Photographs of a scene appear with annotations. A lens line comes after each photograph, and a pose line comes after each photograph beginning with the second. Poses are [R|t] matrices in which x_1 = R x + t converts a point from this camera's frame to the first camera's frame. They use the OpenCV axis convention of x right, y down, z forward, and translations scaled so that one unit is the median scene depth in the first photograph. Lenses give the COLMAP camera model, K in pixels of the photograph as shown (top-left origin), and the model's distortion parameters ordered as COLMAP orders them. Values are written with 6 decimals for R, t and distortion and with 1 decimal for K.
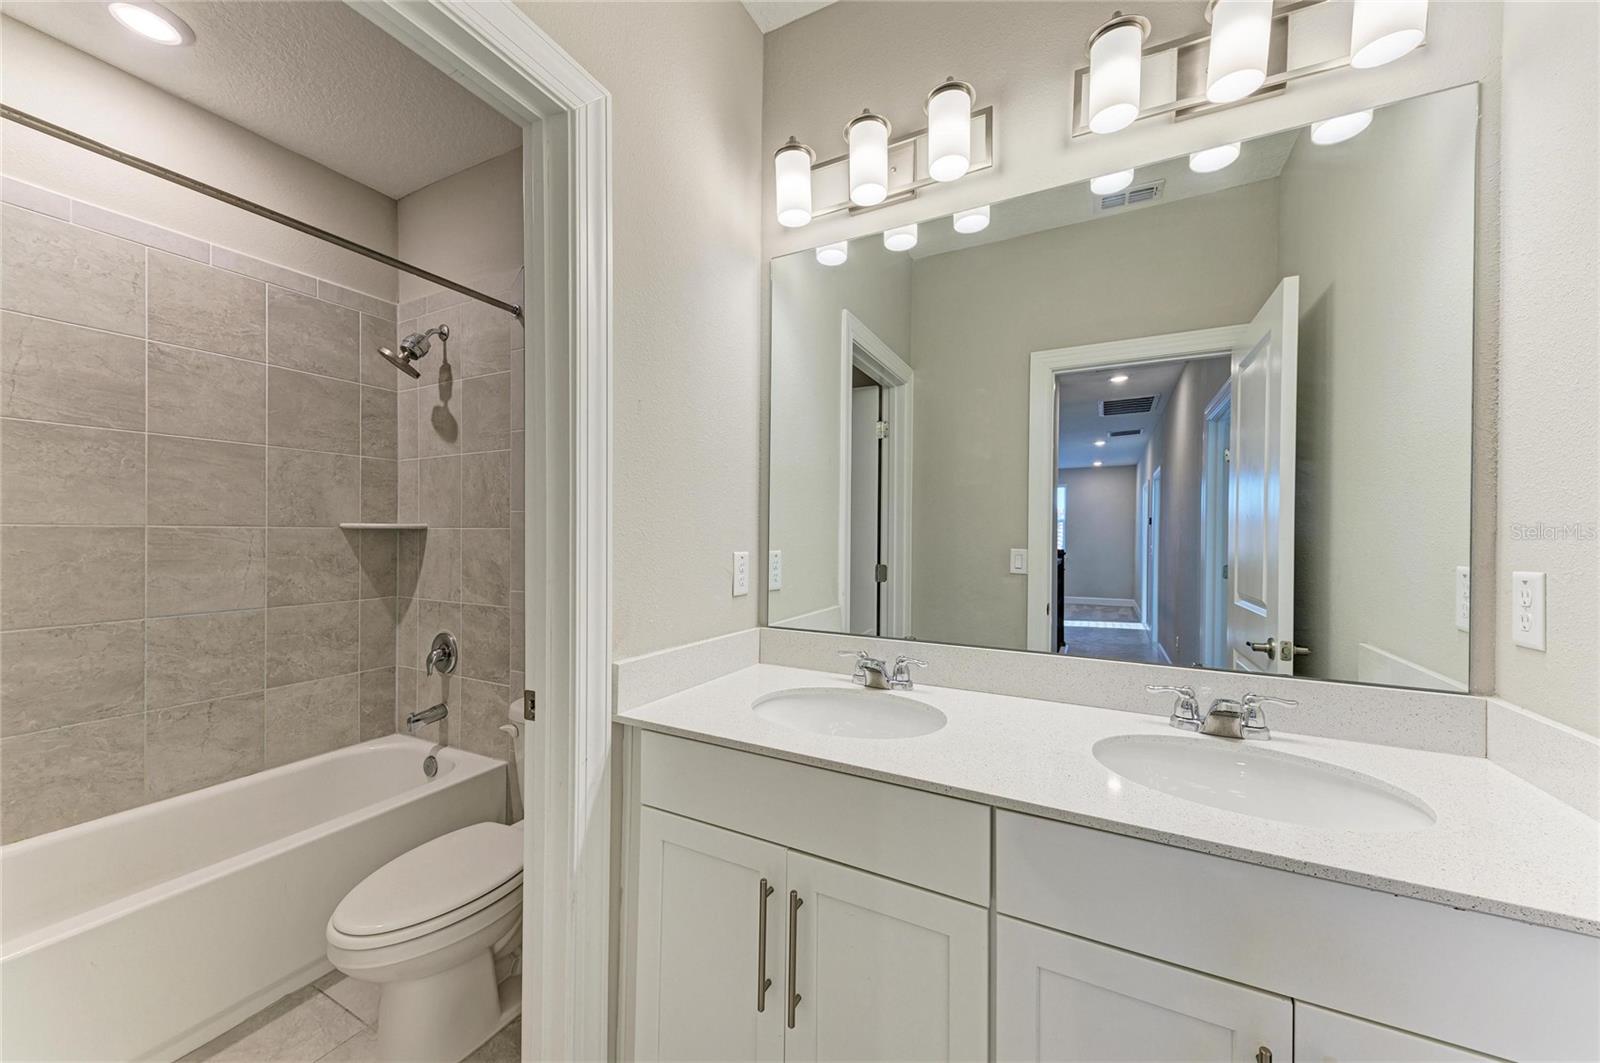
lens RADIAL K [[588.7, 0, 800.0], [0, 588.7, 531.5], [0, 0, 1]] dist [0.032426, -0.008949]
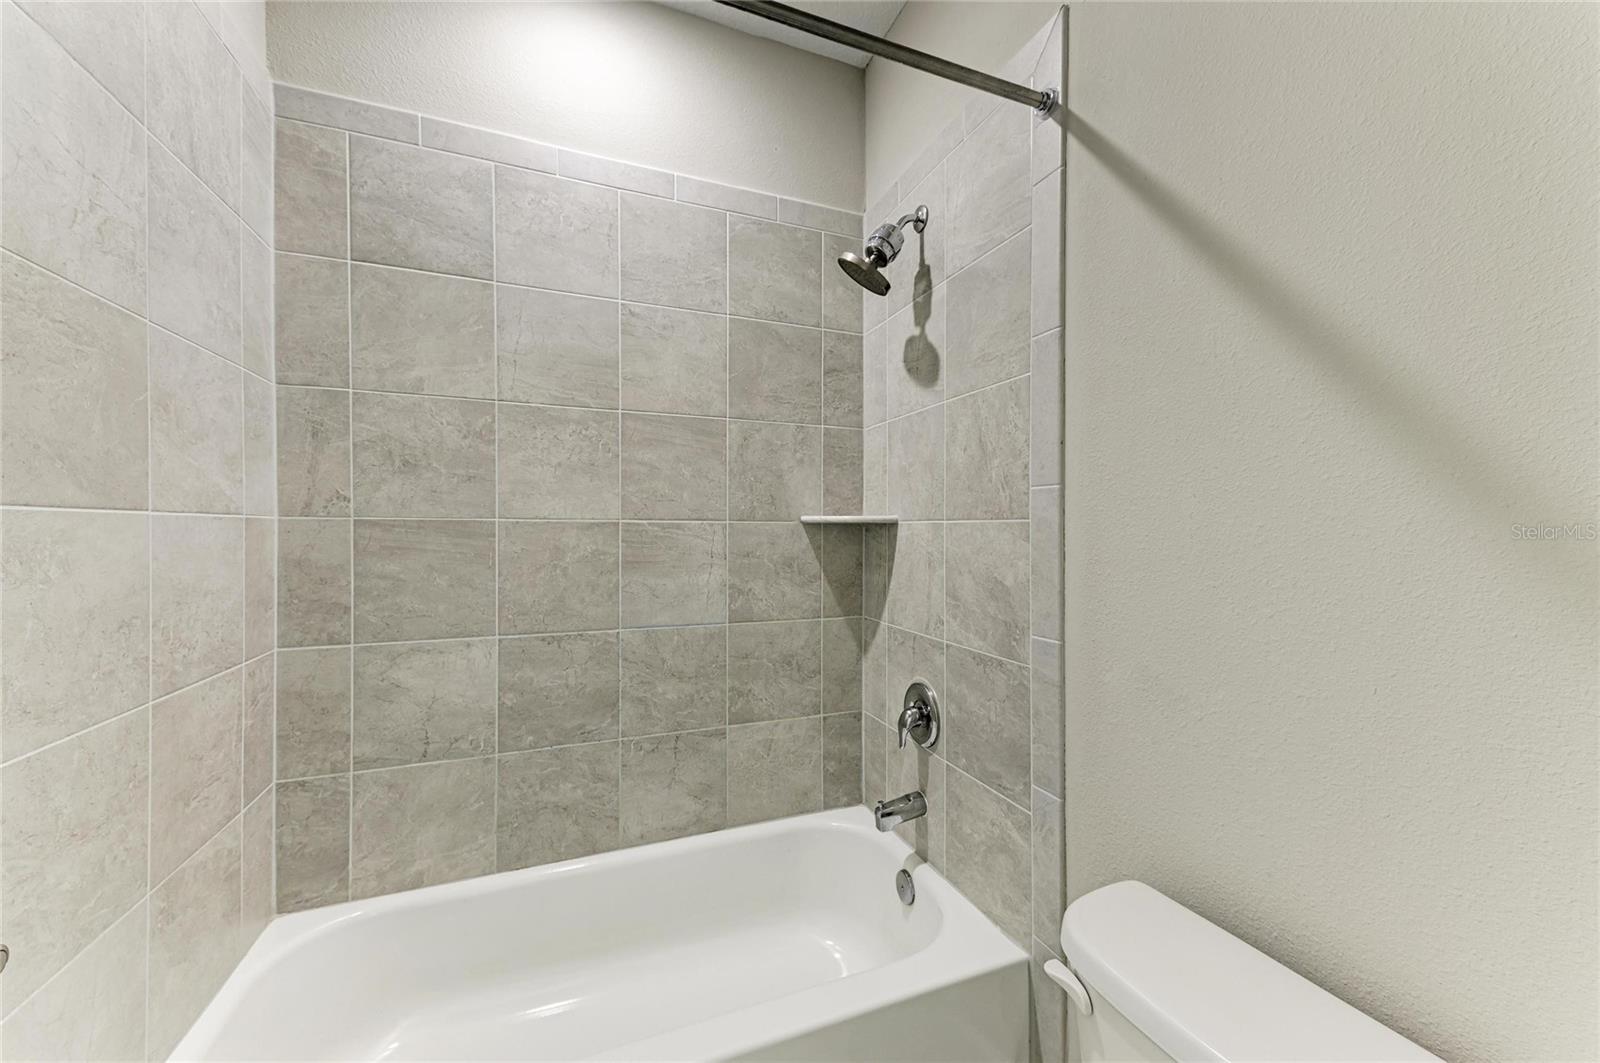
lens RADIAL K [[633.1, 0, 800.0], [0, 633.1, 531.5], [0, 0, 1]] dist [0.001723, -0.000044]
pose [[0.761796, 0.001101, -0.647816, -0.259519], [0.001816, 0.999991, 0.003835, 0.002657], [0.647814, -0.004098, 0.761788, 0.402500]]
